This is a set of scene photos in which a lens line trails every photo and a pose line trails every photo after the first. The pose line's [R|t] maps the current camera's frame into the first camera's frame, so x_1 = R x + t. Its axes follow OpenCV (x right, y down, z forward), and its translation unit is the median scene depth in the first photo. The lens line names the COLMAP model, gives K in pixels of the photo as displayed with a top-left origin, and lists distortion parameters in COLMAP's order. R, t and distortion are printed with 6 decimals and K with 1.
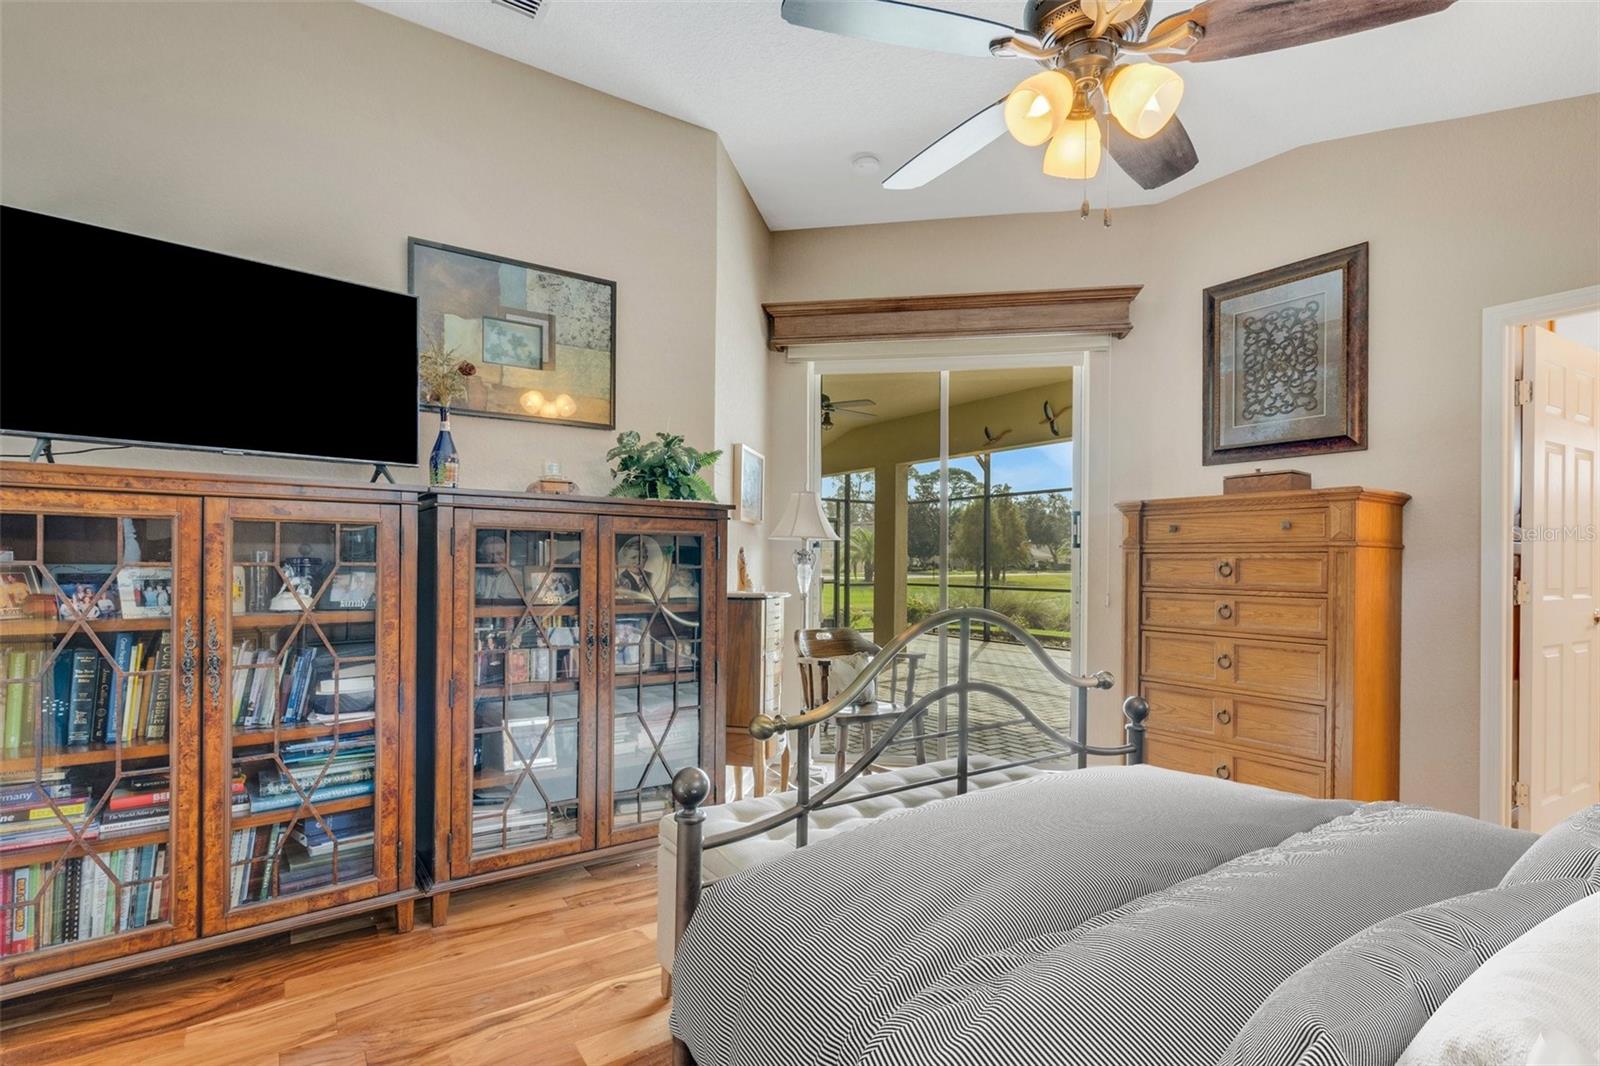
lens RADIAL K [[771.7, 0, 800.0], [0, 771.7, 533.0], [0, 0, 1]] dist [0.004614, 0.001062]
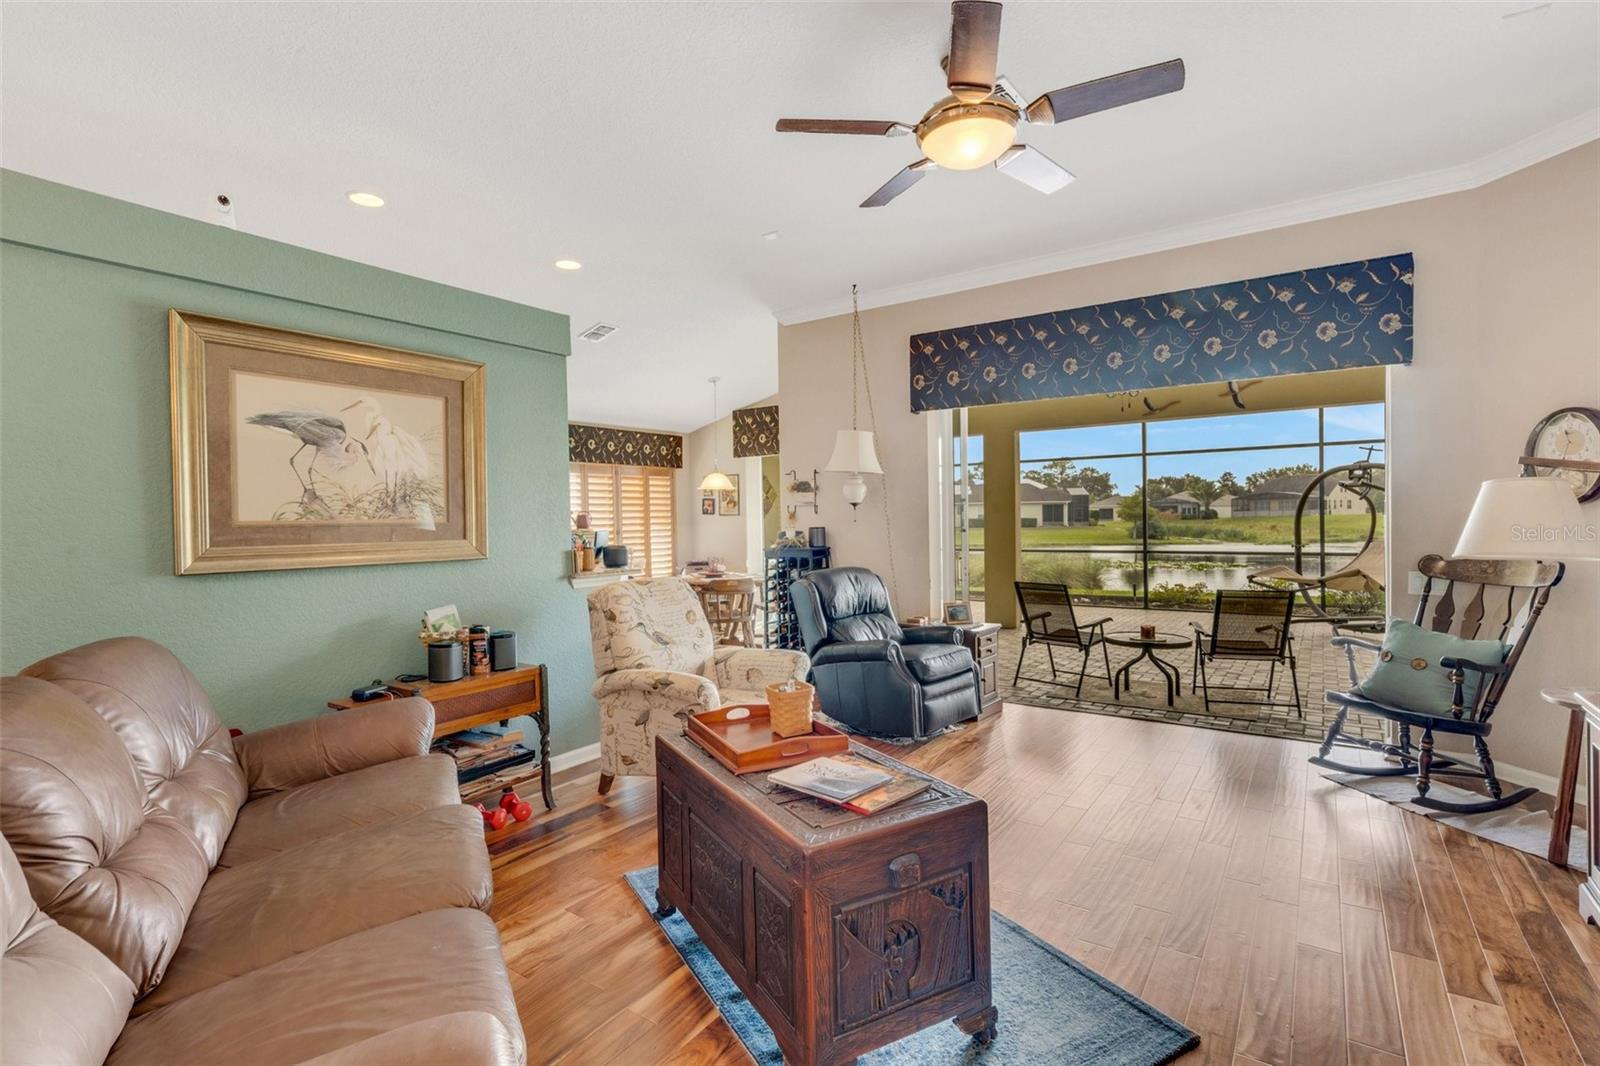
lens RADIAL K [[748.7, 0, 794.0], [0, 748.7, 527.8], [0, 0, 1]] dist [0.000385, 0.000566]
pose [[0.934120, -0.025088, 0.356077, -0.236328], [0.008118, 0.998762, 0.049072, -0.007207], [-0.356868, -0.042948, 0.933167, 0.100170]]
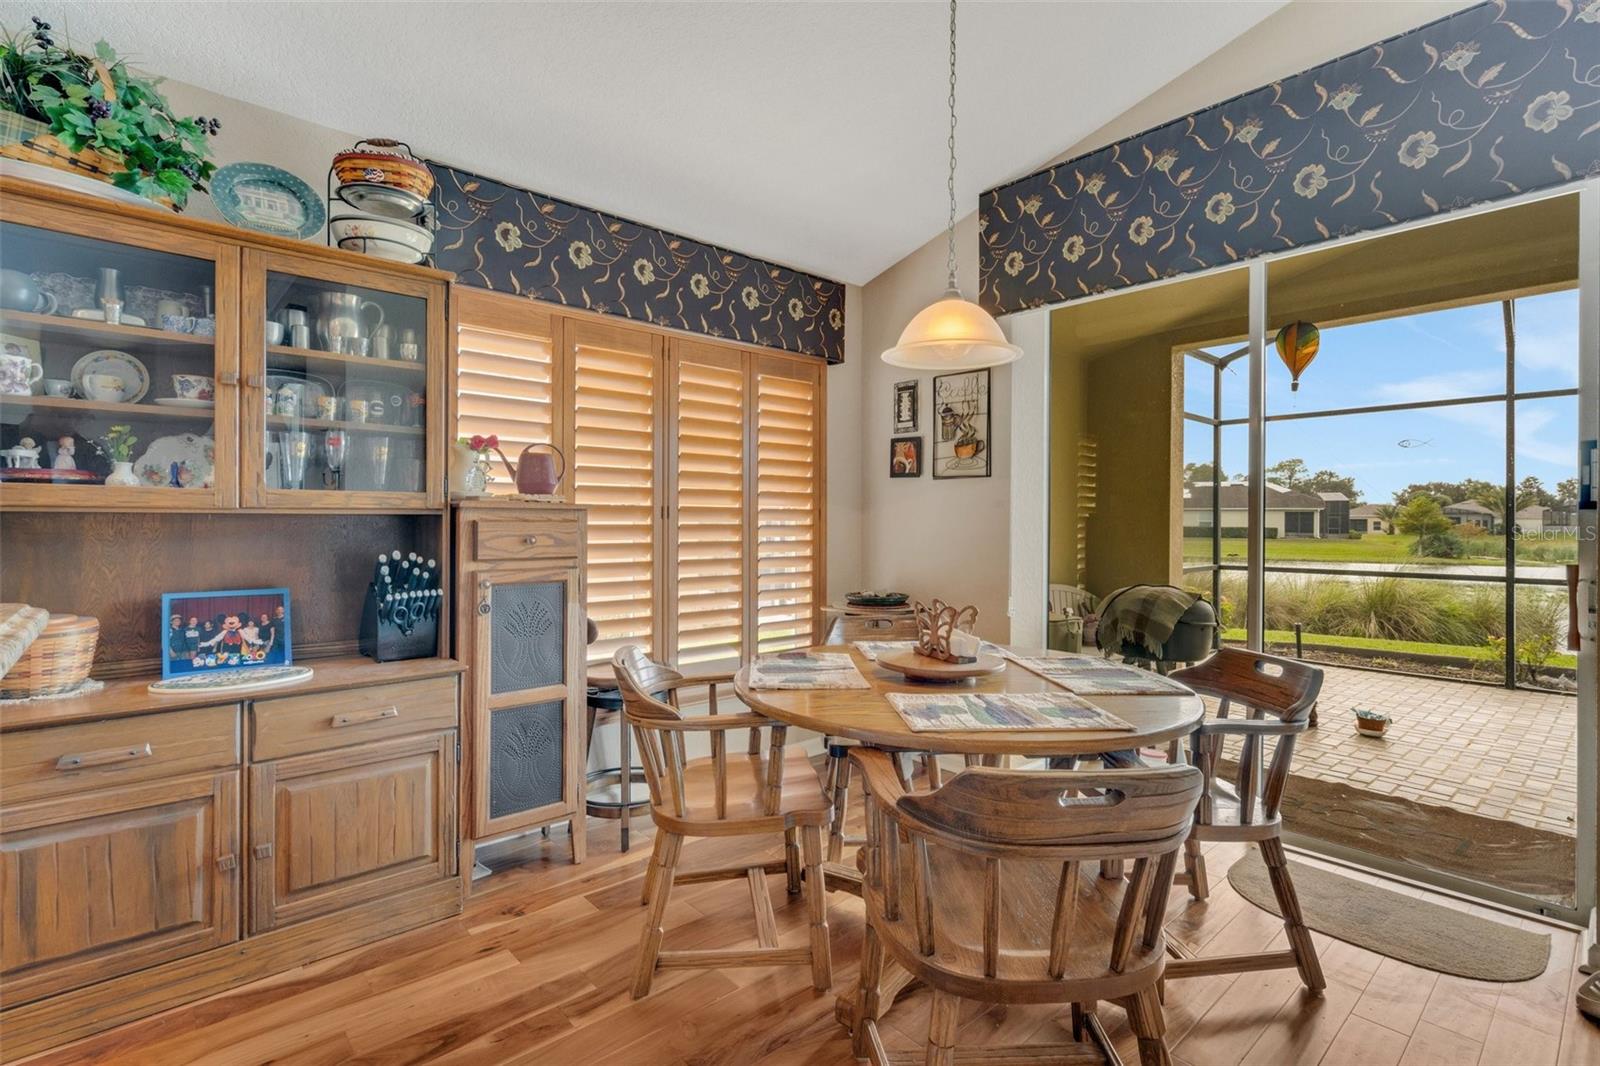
lens RADIAL K [[746.6, 0, 796.6], [0, 746.6, 516.6], [0, 0, 1]] dist [0.000521, -0.000509]
pose [[0.990888, 0.002023, 0.134674, -0.173075], [-0.006124, 0.999530, 0.030049, 0.011198], [-0.134550, -0.030600, 0.990434, 0.368027]]
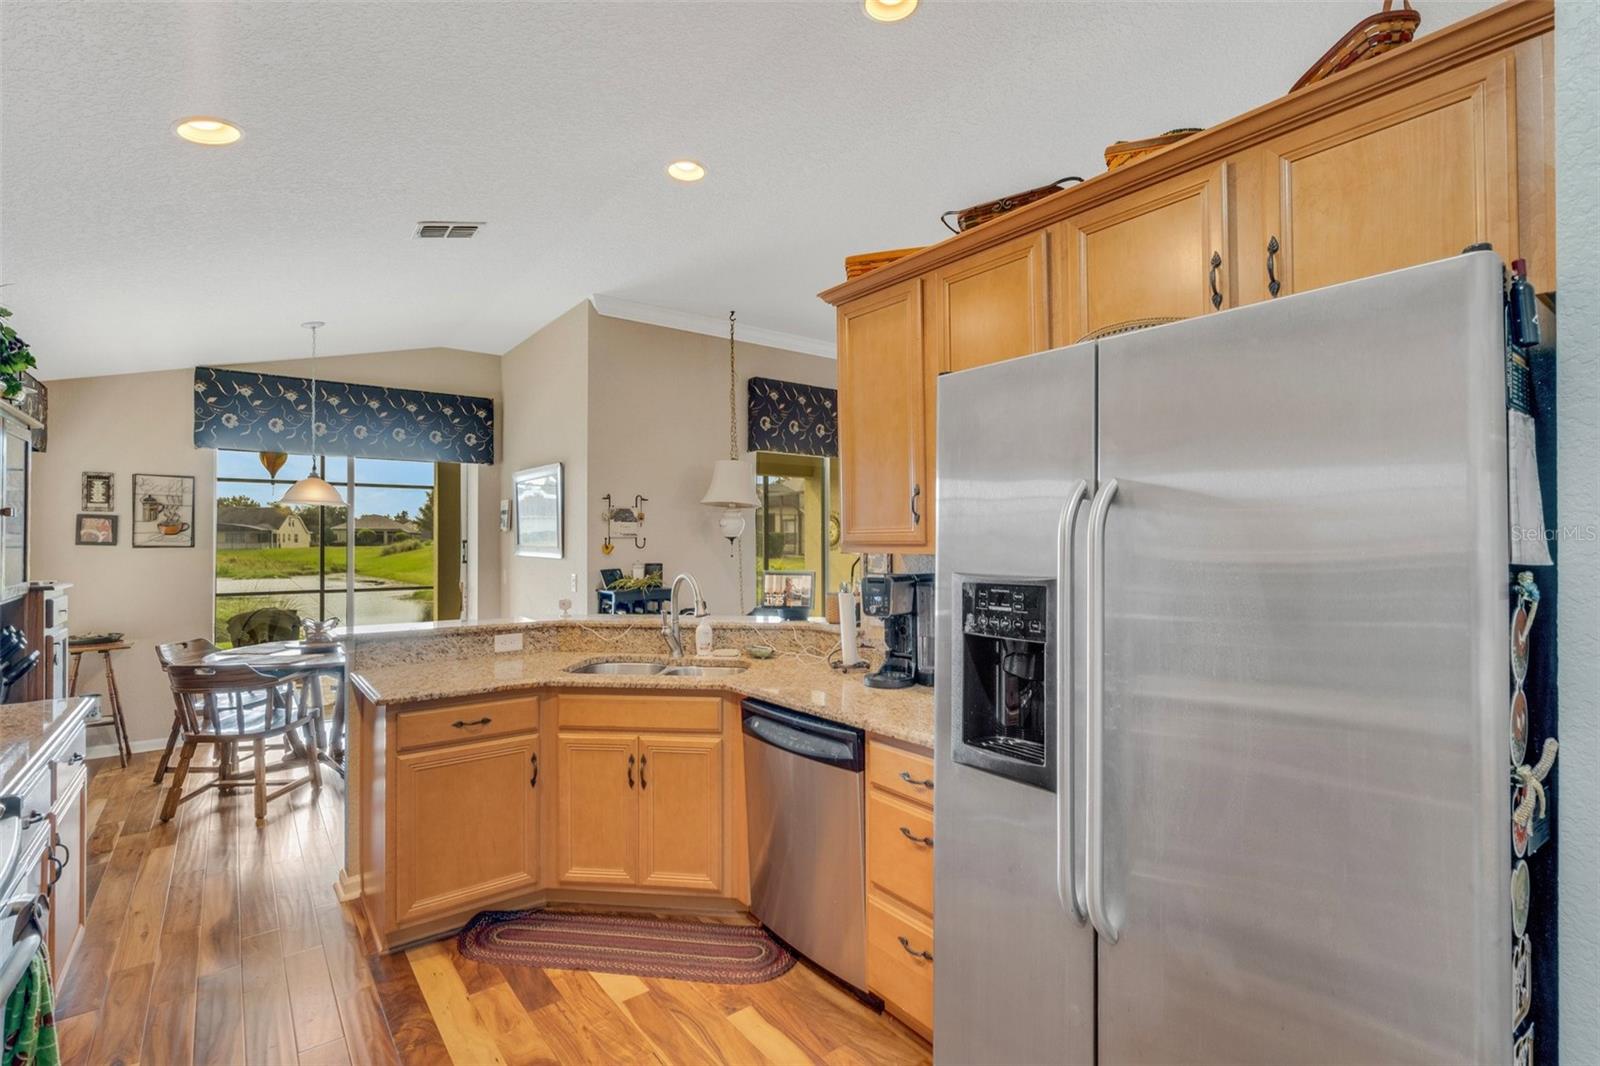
lens RADIAL K [[744.5, 0, 782.5], [0, 744.5, 533.7], [0, 0, 1]] dist [0.007949, 0.000912]
pose [[-0.050022, 0.004410, 0.998738, -0.374592], [-0.034270, 0.999394, -0.006129, -0.003004], [-0.998160, -0.034533, -0.049841, 0.338584]]
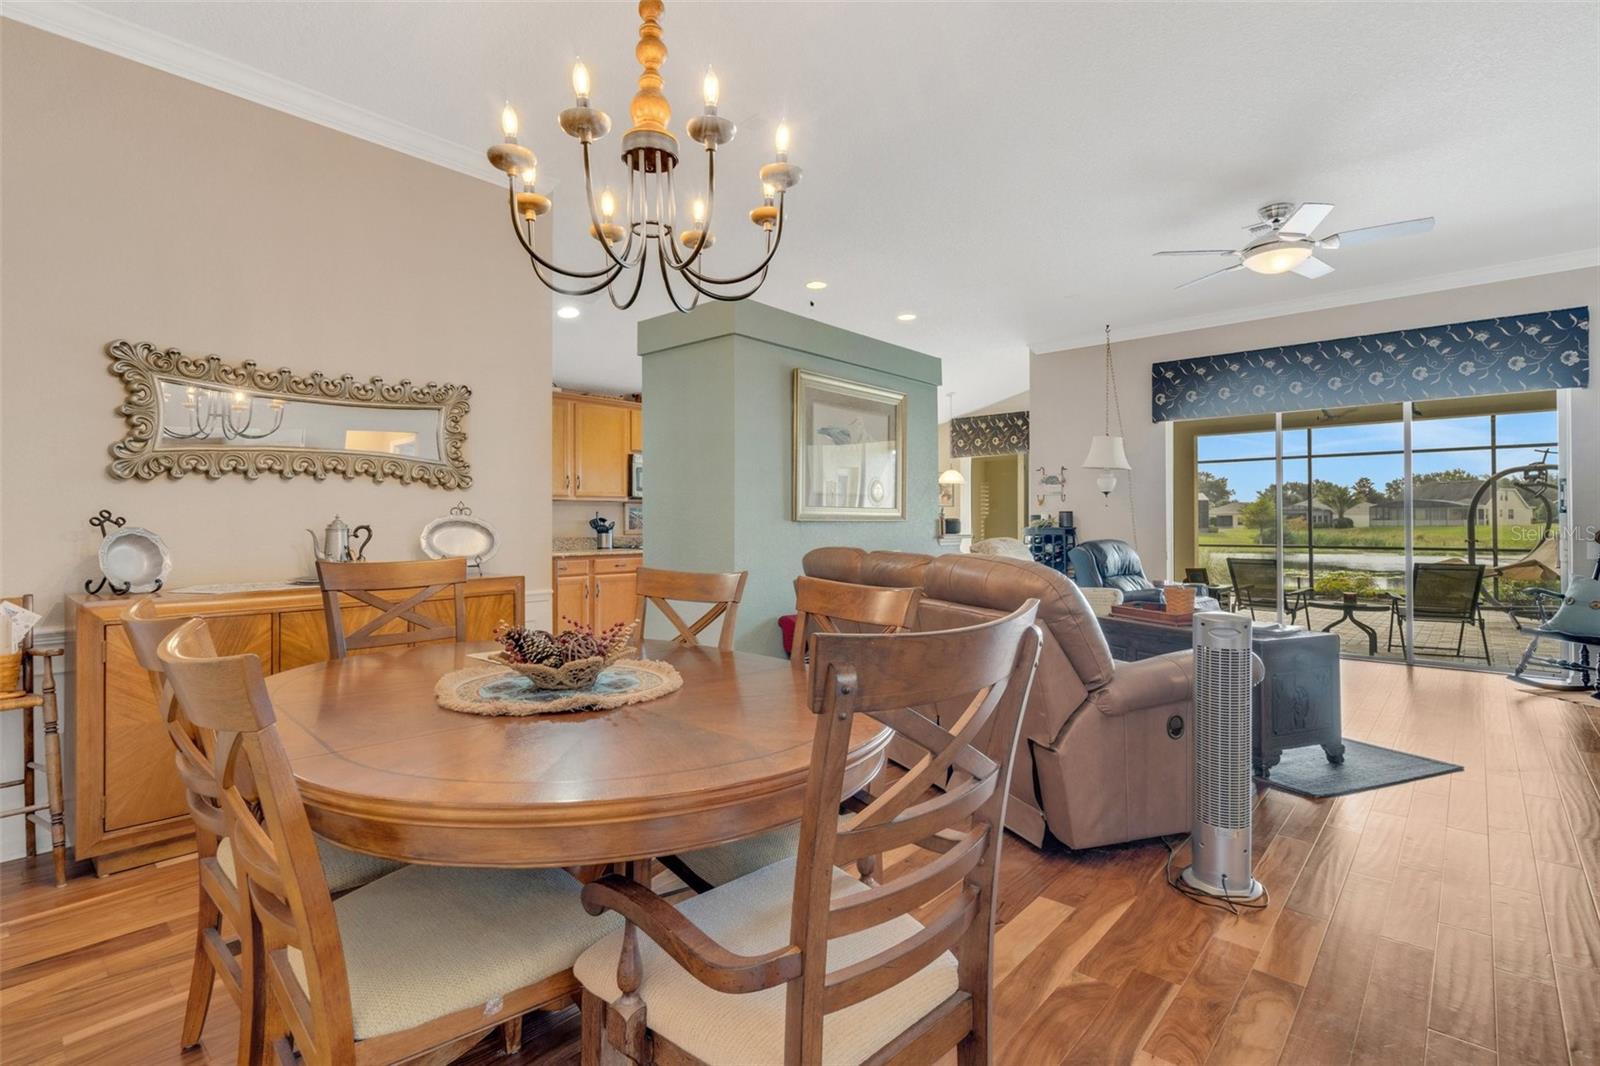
lens RADIAL K [[755.5, 0, 792.9], [0, 755.5, 510.8], [0, 0, 1]] dist [0.004443, 0.000166]
pose [[0.969933, -0.004135, 0.243338, -0.347403], [-0.001142, 0.999767, 0.021540, -0.001358], [-0.243371, -0.021170, 0.969702, 0.037401]]
